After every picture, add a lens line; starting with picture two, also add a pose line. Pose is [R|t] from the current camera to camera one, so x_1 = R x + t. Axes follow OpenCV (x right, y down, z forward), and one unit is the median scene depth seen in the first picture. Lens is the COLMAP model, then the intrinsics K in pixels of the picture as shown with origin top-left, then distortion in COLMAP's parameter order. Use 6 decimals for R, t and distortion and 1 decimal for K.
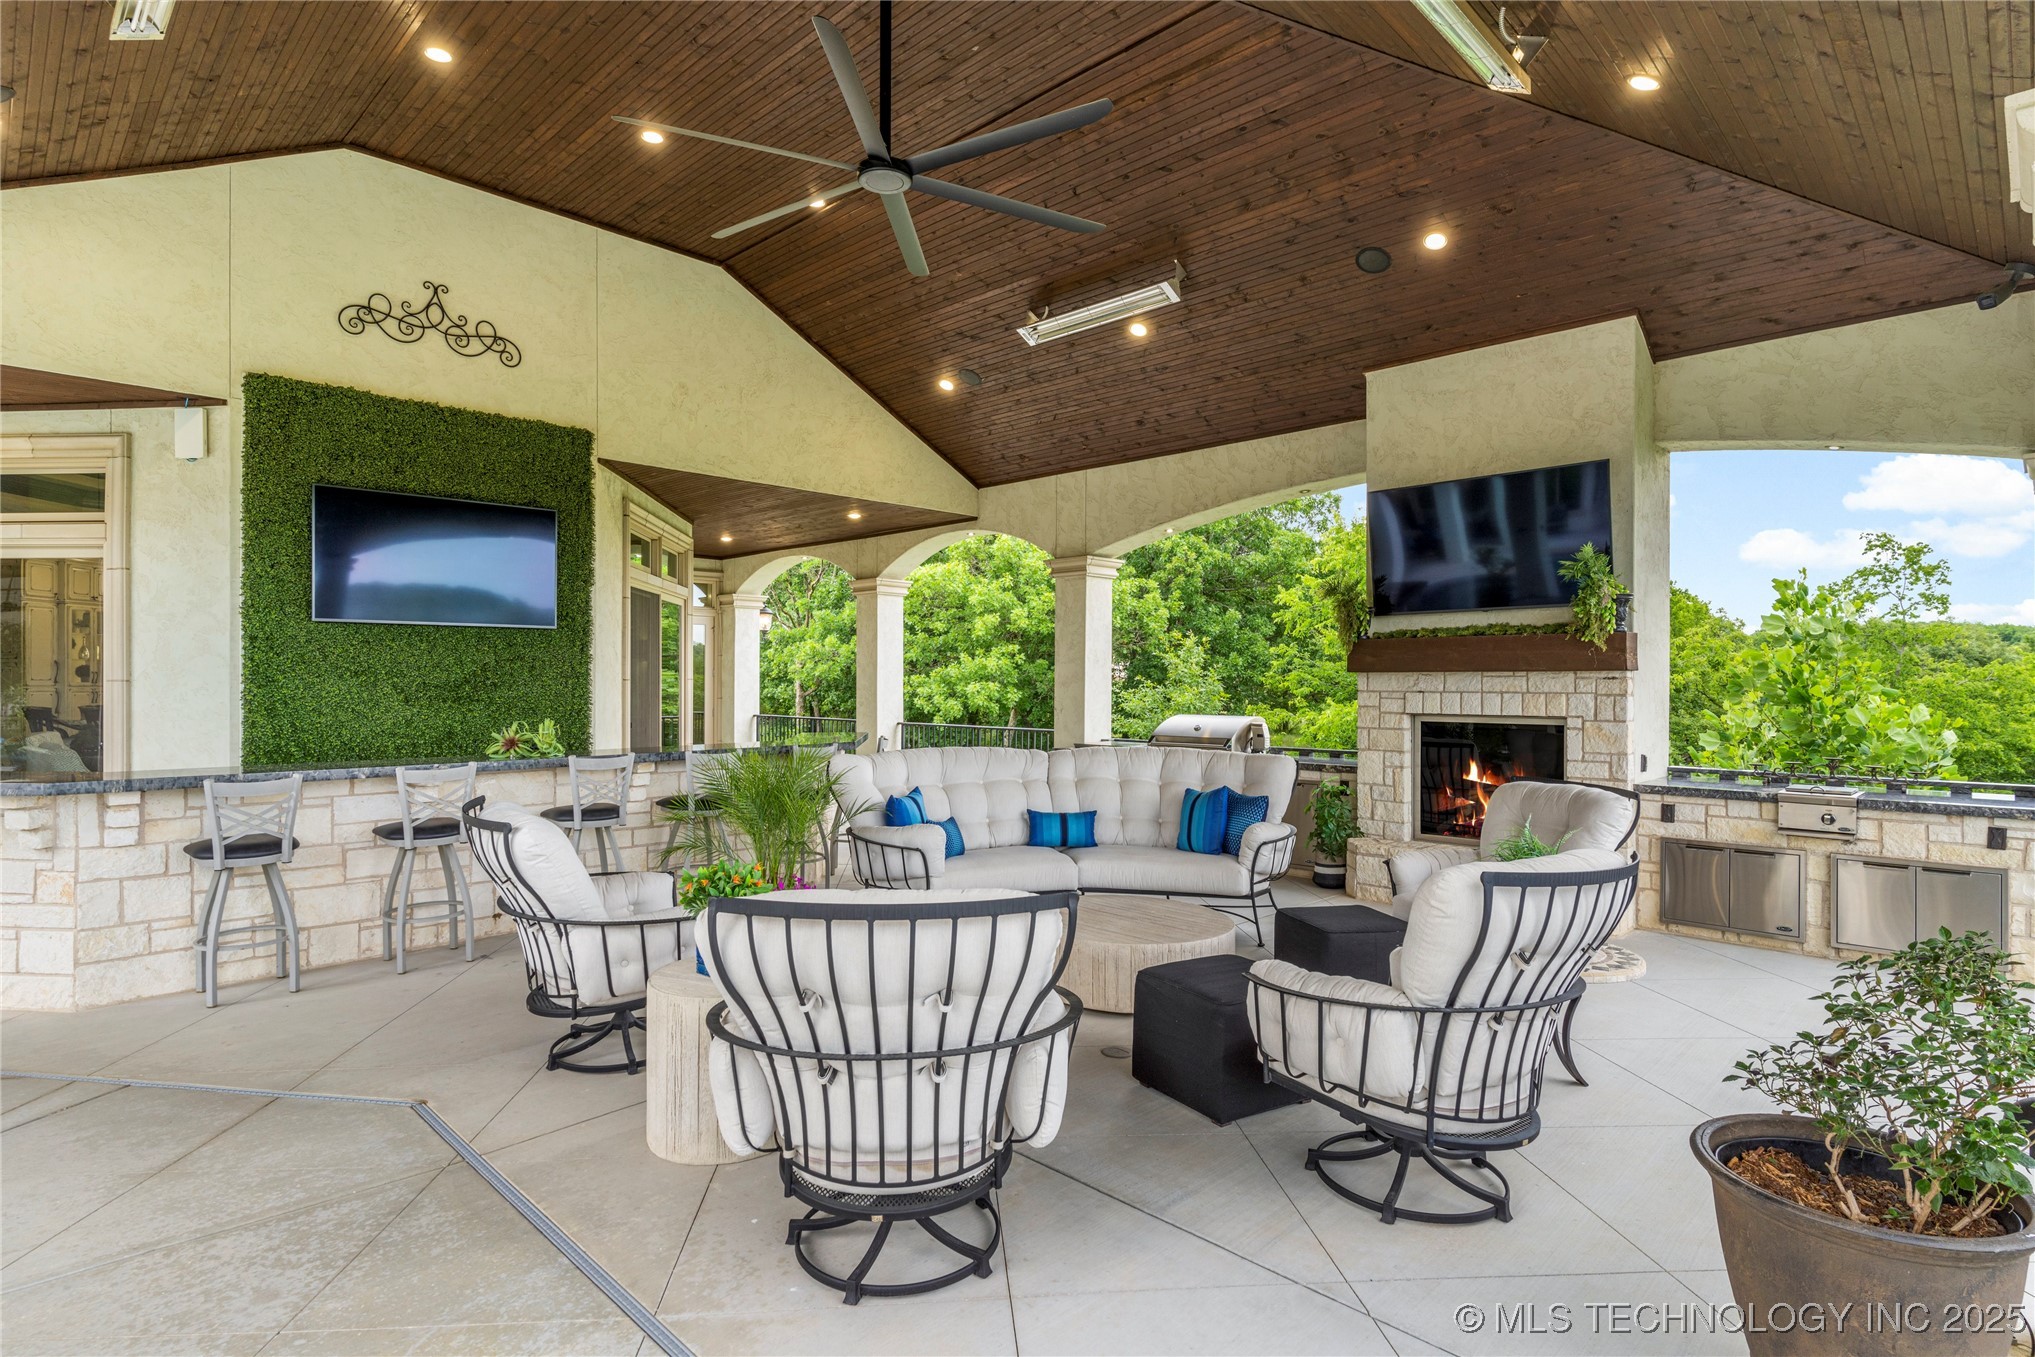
lens RADIAL K [[1042.5, 0, 1016.9], [0, 1042.5, 675.1], [0, 0, 1]] dist [0.002190, 0.000205]
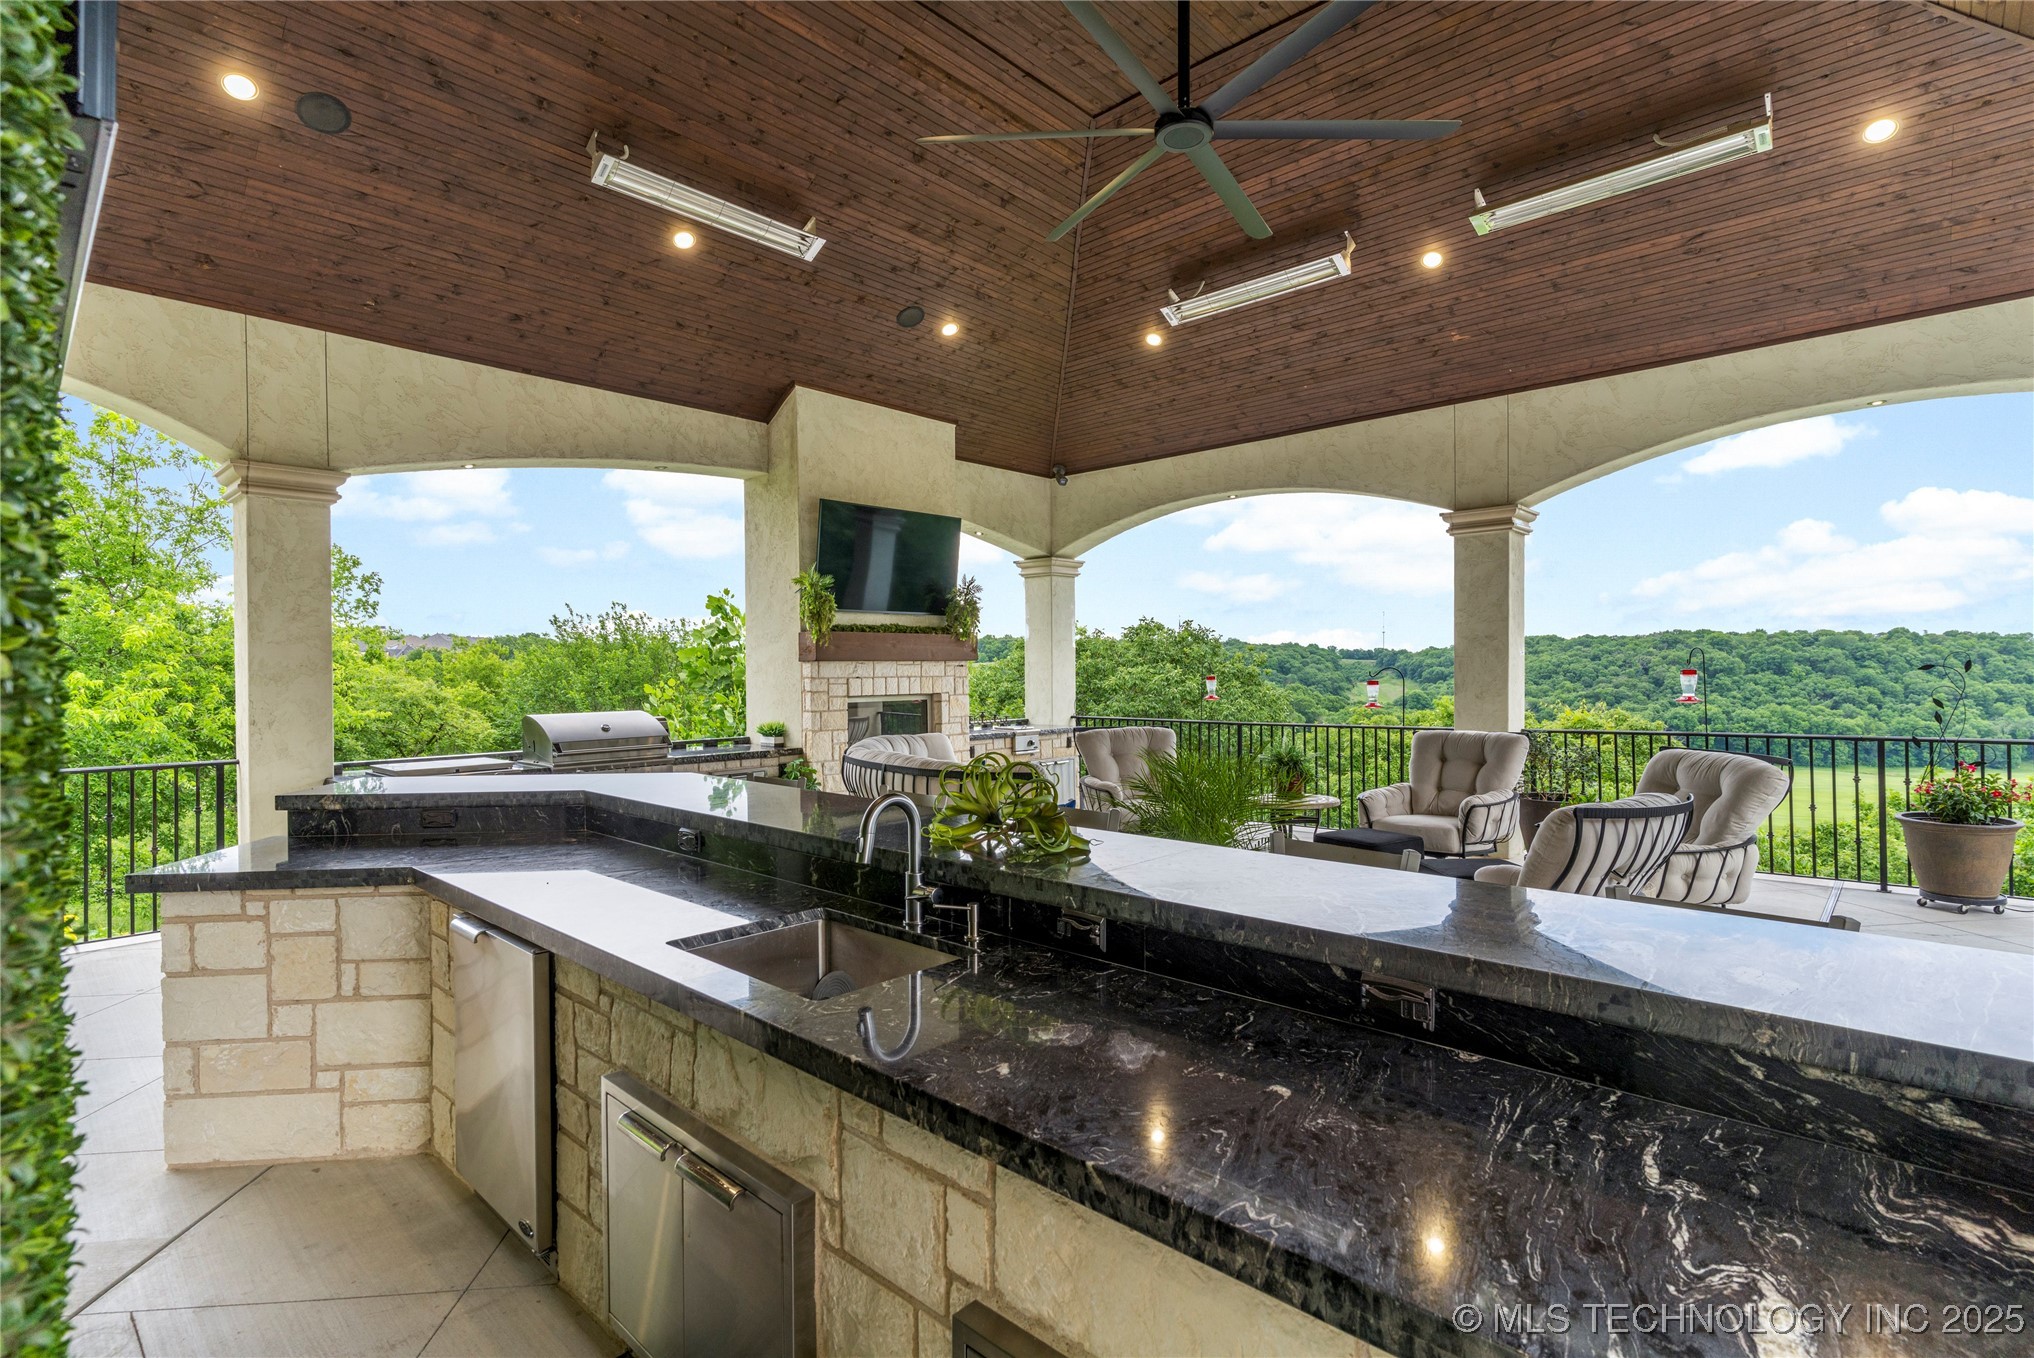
lens RADIAL K [[960.3, 0, 1014.7], [0, 960.3, 674.6], [0, 0, 1]] dist [-0.002233, -0.000083]
pose [[-0.031807, -0.006957, 0.999470, -0.695004], [0.003726, 0.999968, 0.007079, 0.005517], [-0.999487, 0.003949, -0.031780, 0.828765]]
